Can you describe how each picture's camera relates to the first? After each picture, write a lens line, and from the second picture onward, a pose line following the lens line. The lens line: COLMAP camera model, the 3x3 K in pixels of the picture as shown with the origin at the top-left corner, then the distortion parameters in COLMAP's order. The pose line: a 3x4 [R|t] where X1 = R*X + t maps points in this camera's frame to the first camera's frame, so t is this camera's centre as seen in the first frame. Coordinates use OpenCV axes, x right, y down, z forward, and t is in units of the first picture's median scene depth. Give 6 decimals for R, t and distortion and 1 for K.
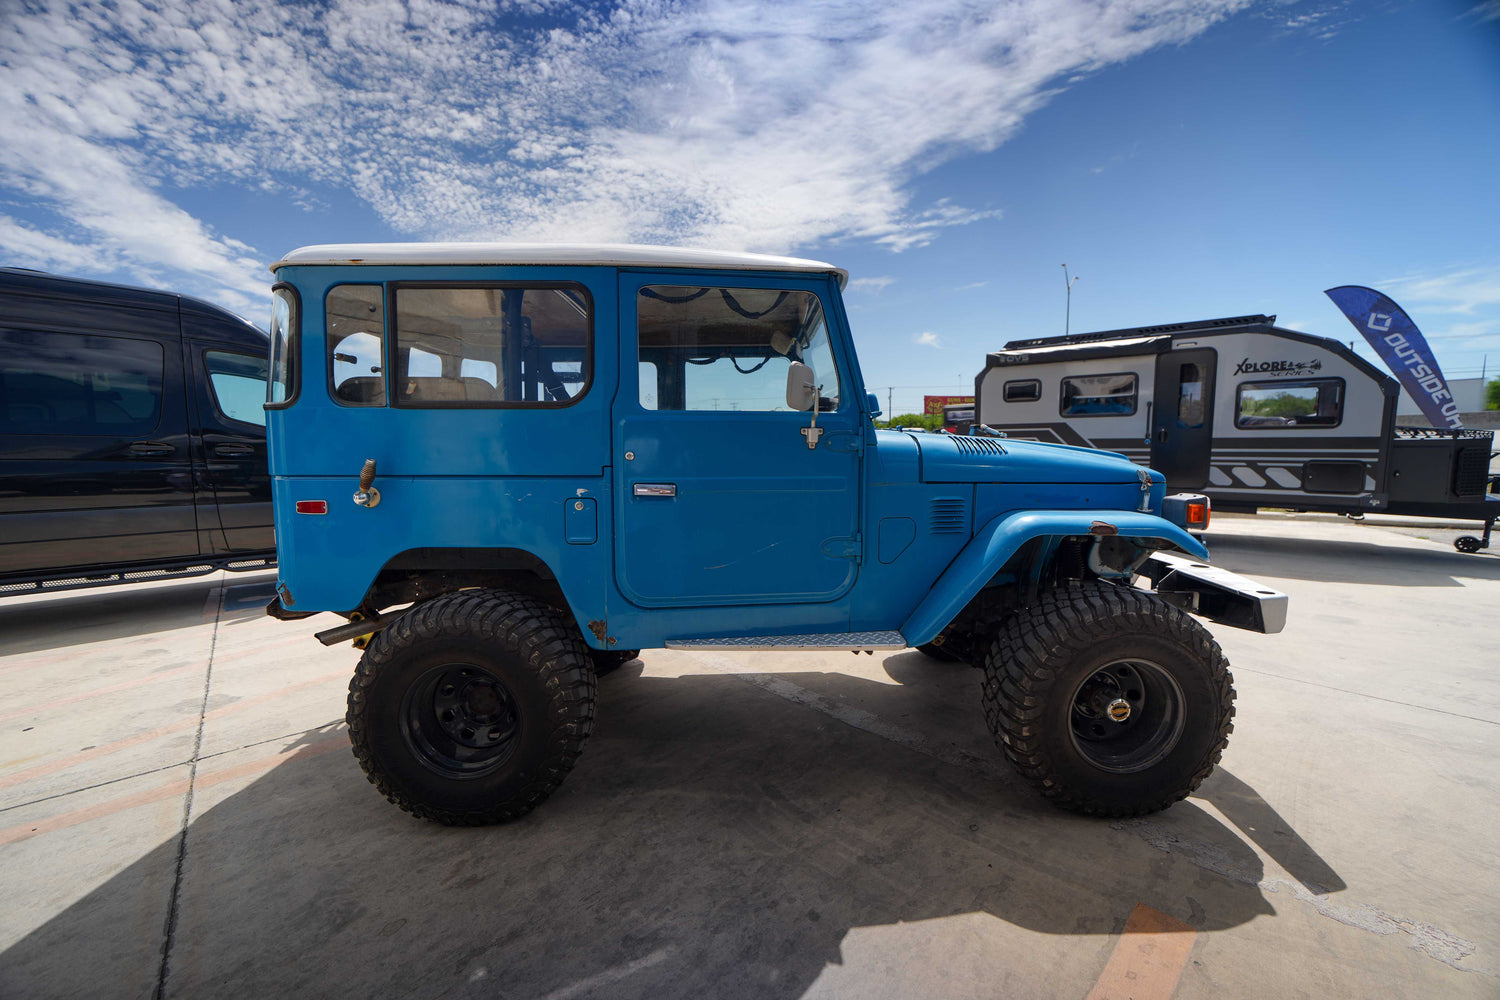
lens RADIAL K [[608.8, 0, 751.1], [0, 608.8, 505.7], [0, 0, 1]] dist [-0.009805, 0.001041]
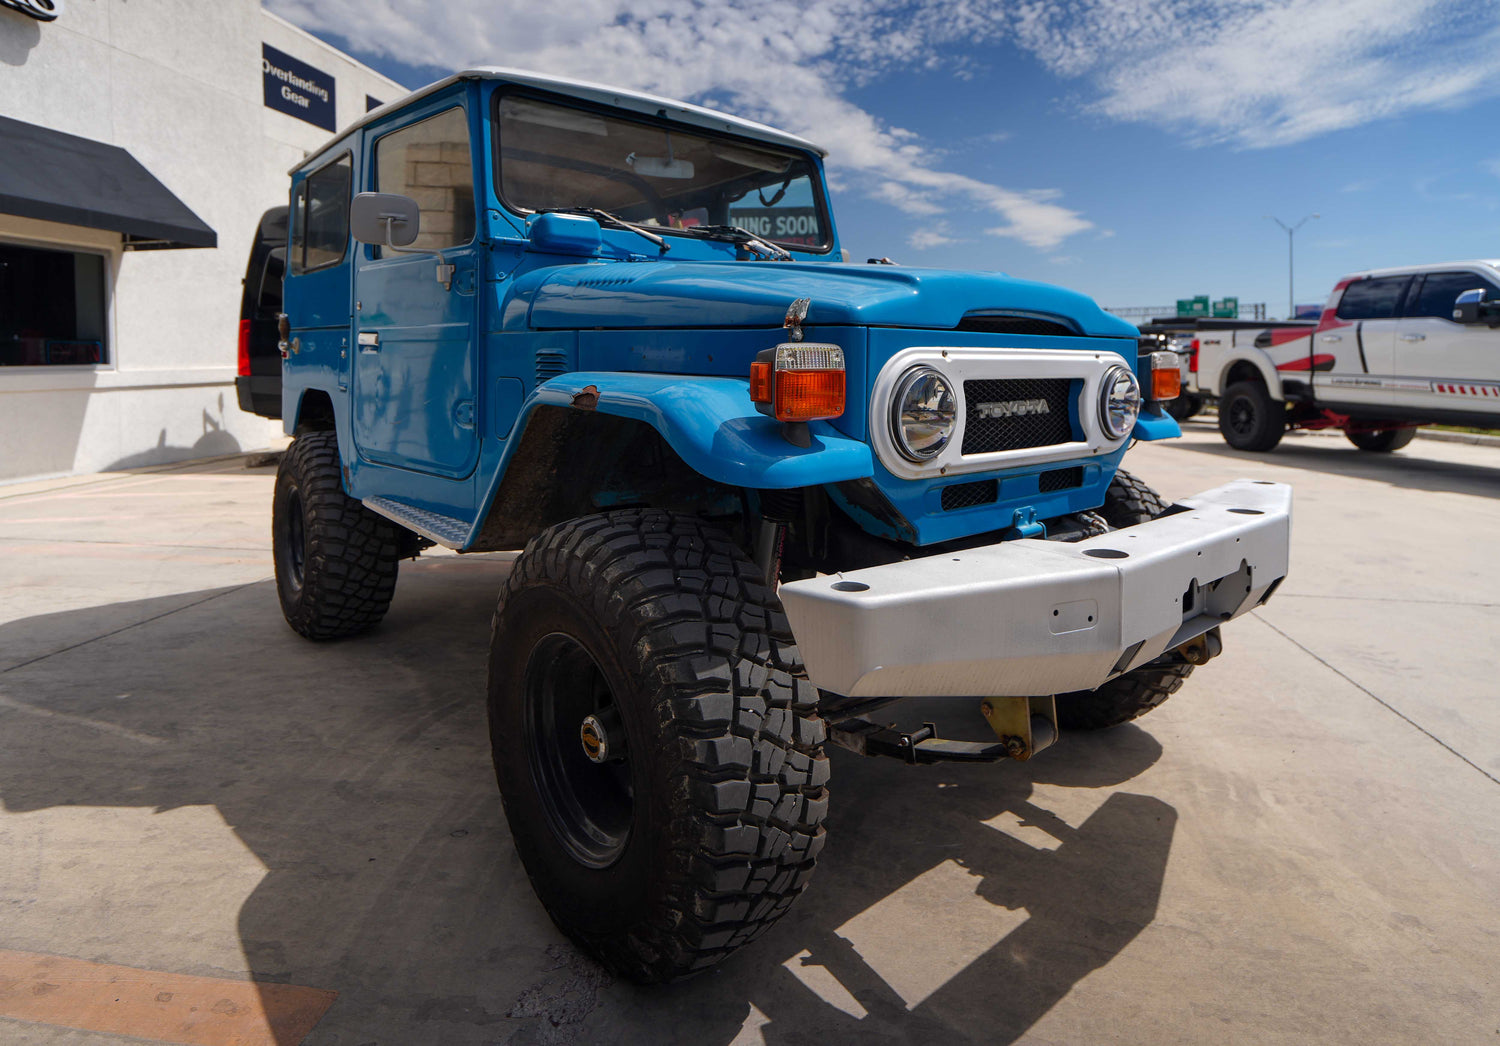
lens RADIAL K [[846.7, 0, 738.5], [0, 846.7, 378.0], [0, 0, 1]] dist [-0.014936, 0.005345]
pose [[0.621022, 0.028876, -0.783261, 1.059010], [-0.078950, 0.996543, -0.025858, 0.020721], [0.779807, 0.077897, 0.621155, 0.511604]]
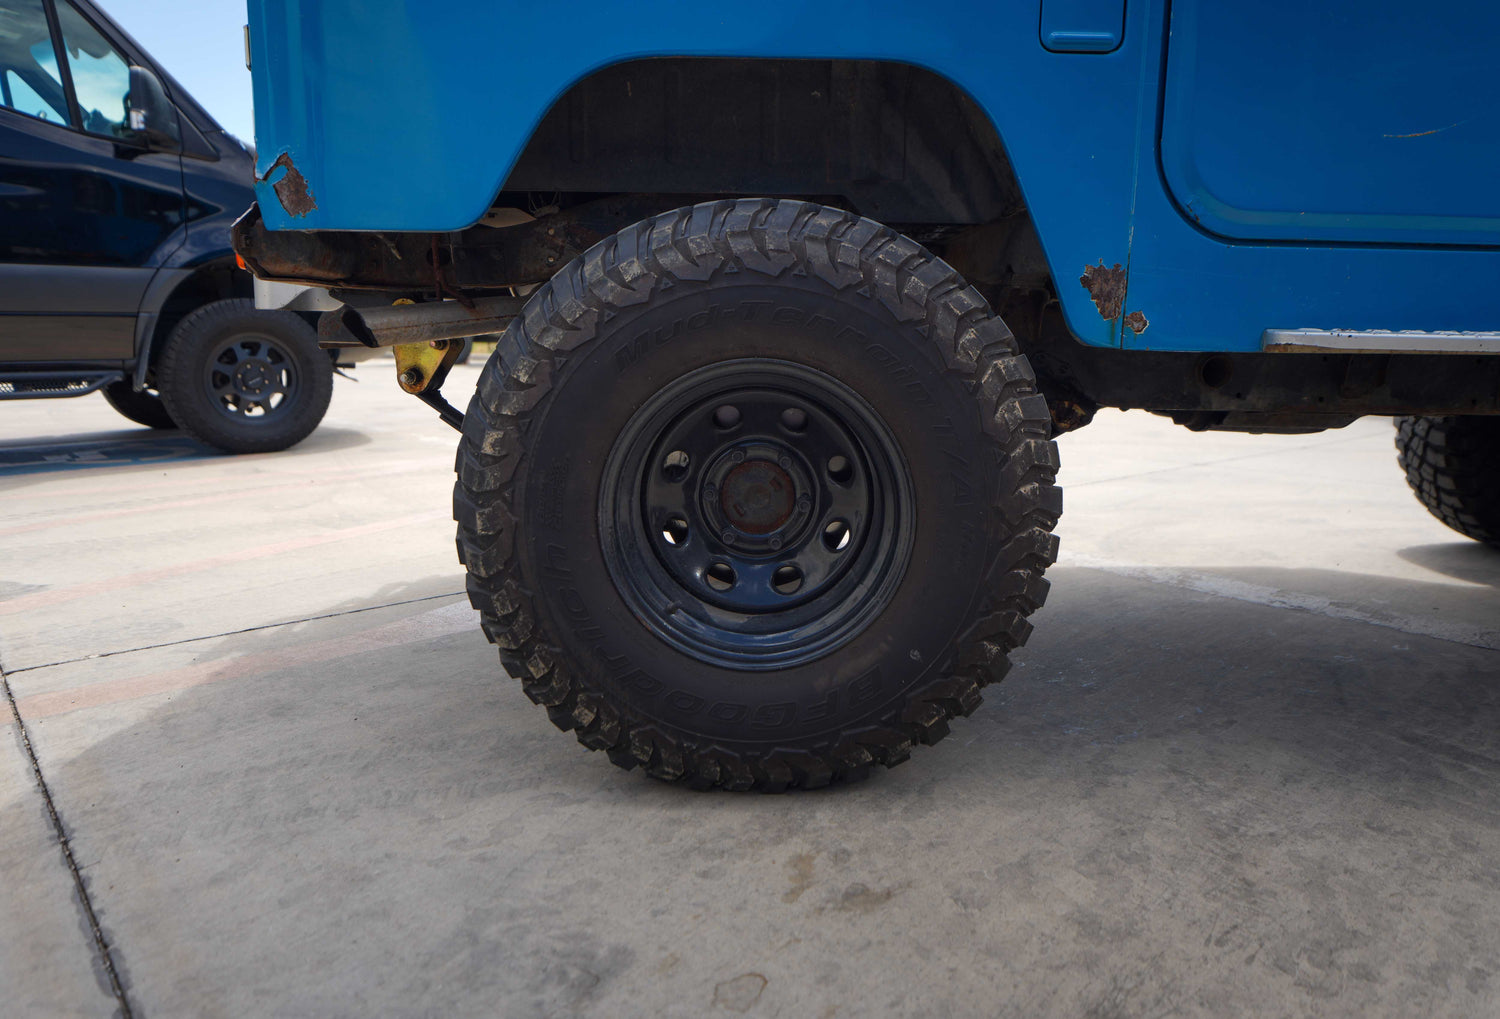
lens RADIAL K [[1081.8, 0, 737.6], [0, 1081.8, 517.0], [0, 0, 1]] dist [-0.006797, 0.001794]
pose [[0.999552, 0.016737, -0.024810, -0.382602], [-0.014695, 0.996662, 0.080302, 0.243113], [0.026071, -0.079901, 0.996462, 0.256812]]
